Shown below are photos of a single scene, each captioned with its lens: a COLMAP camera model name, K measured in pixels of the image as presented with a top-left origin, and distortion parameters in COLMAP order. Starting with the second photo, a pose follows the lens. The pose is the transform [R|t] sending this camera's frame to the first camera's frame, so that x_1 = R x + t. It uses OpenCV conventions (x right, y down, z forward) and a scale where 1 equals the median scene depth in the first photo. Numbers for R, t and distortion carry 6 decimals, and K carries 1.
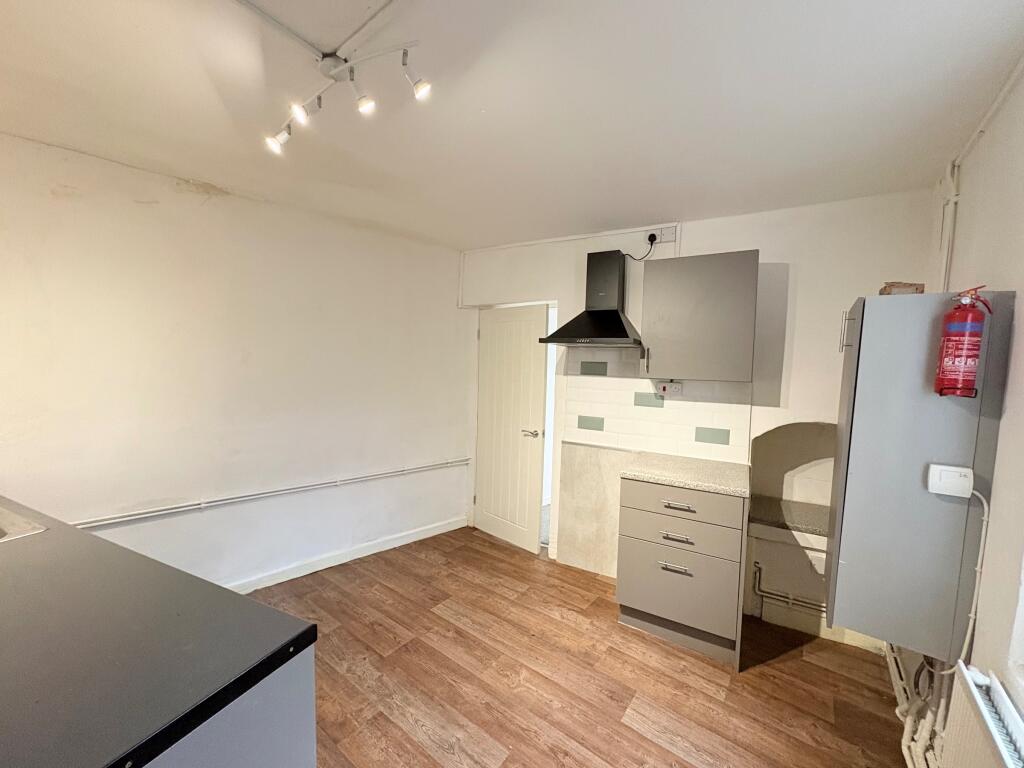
lens RADIAL K [[408.5, 0, 510.2], [0, 408.5, 386.7], [0, 0, 1]] dist [-0.000970, -0.000531]
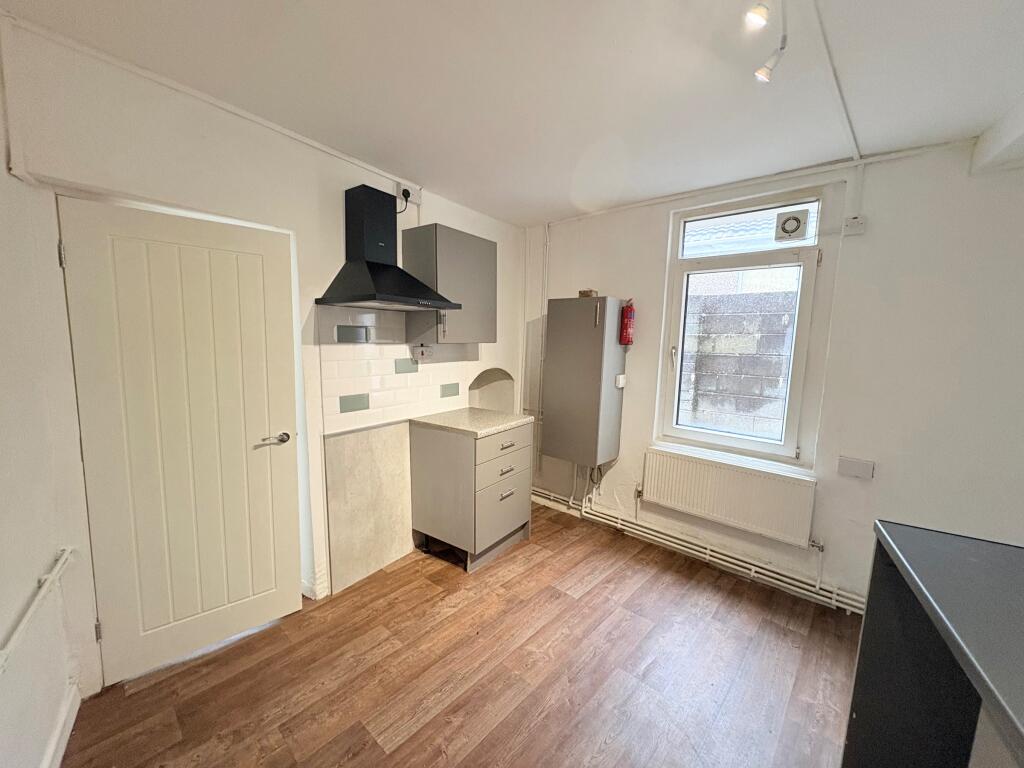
lens RADIAL K [[408.5, 0, 510.2], [0, 408.5, 386.7], [0, 0, 1]] dist [-0.000970, -0.000531]
pose [[0.082096, -0.142525, 0.986381, -0.647321], [0.043516, 0.989290, 0.139324, -0.046516], [-0.995674, 0.031485, 0.087419, 0.716937]]
